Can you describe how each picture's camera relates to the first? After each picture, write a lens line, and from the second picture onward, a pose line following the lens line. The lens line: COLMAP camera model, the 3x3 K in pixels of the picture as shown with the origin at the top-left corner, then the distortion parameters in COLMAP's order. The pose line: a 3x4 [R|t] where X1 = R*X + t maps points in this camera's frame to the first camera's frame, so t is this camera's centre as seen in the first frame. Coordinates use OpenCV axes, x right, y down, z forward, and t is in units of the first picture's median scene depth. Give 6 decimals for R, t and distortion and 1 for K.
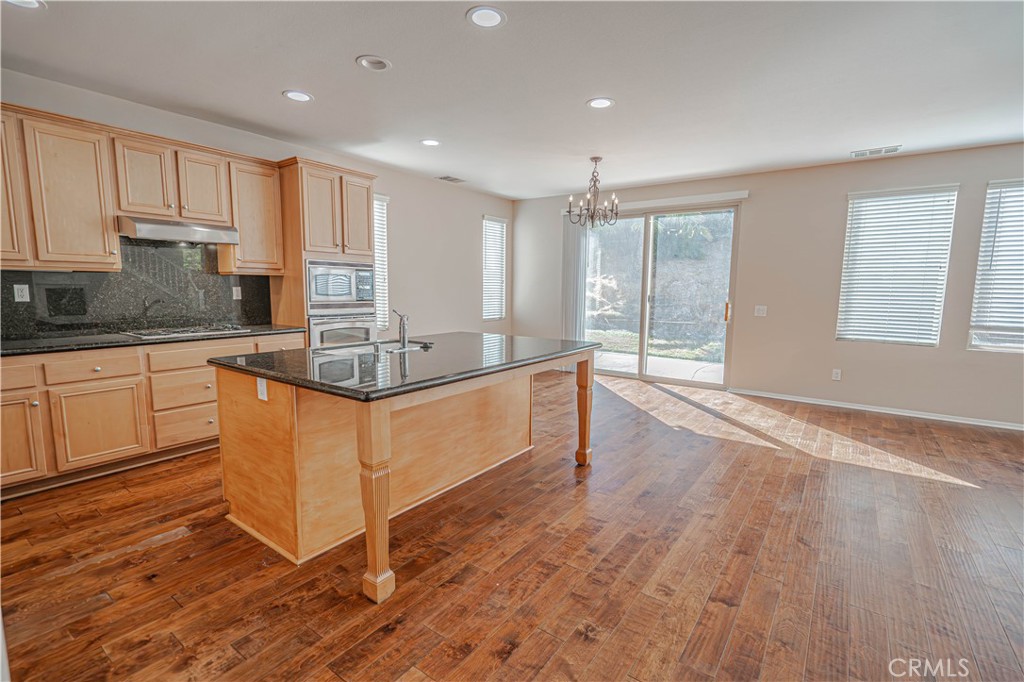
lens RADIAL K [[466.6, 0, 512.0], [0, 466.6, 341.0], [0, 0, 1]] dist [-0.002303, -0.000383]
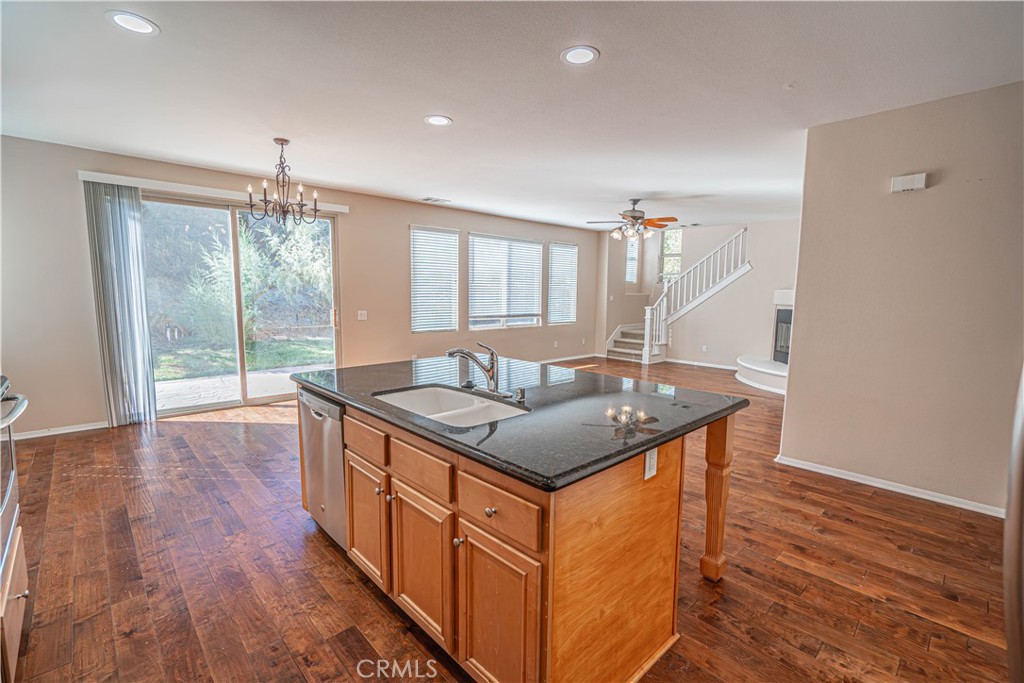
lens RADIAL K [[460.3, 0, 513.4], [0, 460.3, 343.2], [0, 0, 1]] dist [-0.002477, 0.000093]
pose [[0.186077, -0.119012, 0.975301, -0.710617], [0.105031, 0.989359, 0.100688, -0.100658], [-0.976905, 0.083702, 0.196597, 0.598700]]
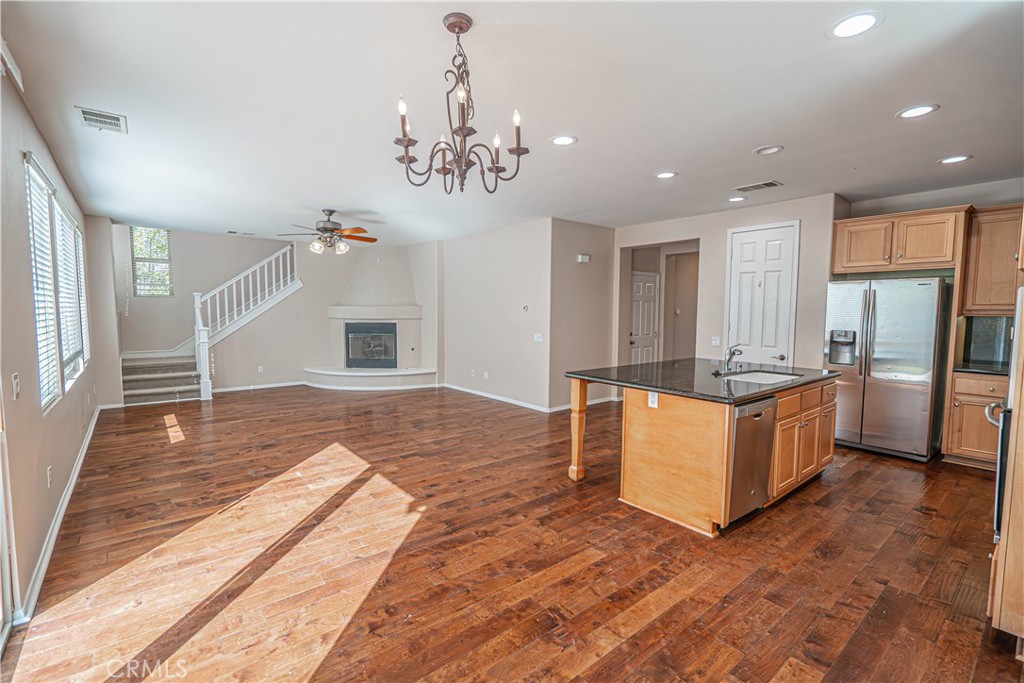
lens RADIAL K [[460.3, 0, 513.4], [0, 460.3, 343.2], [0, 0, 1]] dist [-0.002477, 0.000093]
pose [[-0.968346, -0.033925, 0.247295, 0.030823], [0.013725, 0.981986, 0.188456, -0.239557], [-0.249234, 0.185885, -0.950436, 1.779864]]
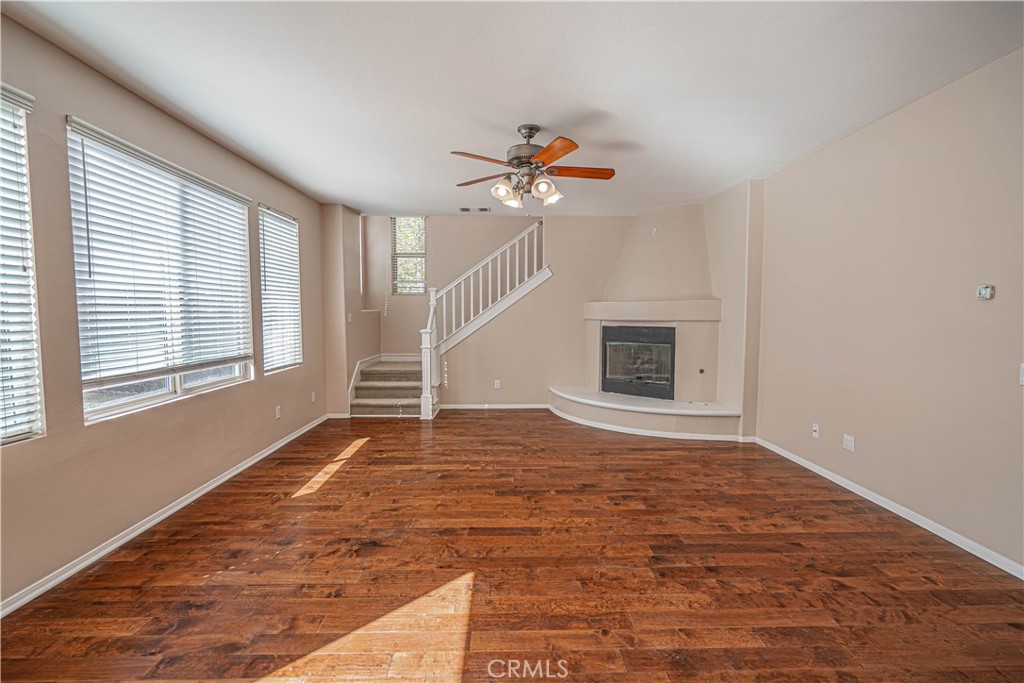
lens RADIAL K [[476.5, 0, 513.6], [0, 476.5, 344.3], [0, 0, 1]] dist [-0.003221, -0.000298]
pose [[-0.606919, -0.064147, 0.792171, 0.282700], [0.087051, 0.985375, 0.146486, -0.129729], [-0.789982, 0.157864, -0.592458, 1.053276]]
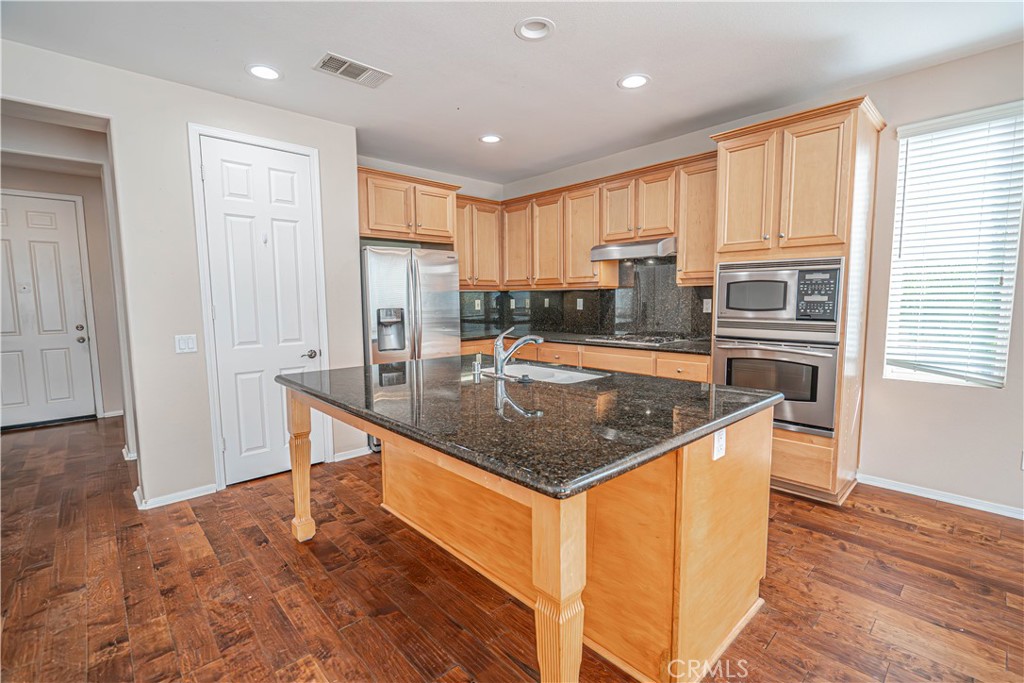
lens RADIAL K [[457.6, 0, 519.5], [0, 457.6, 341.8], [0, 0, 1]] dist [-0.002129, -0.000103]
pose [[-0.184326, 0.086265, -0.979072, 0.401027], [-0.106454, 0.988528, 0.107140, -0.096990], [0.977083, 0.123975, -0.173029, 0.861088]]
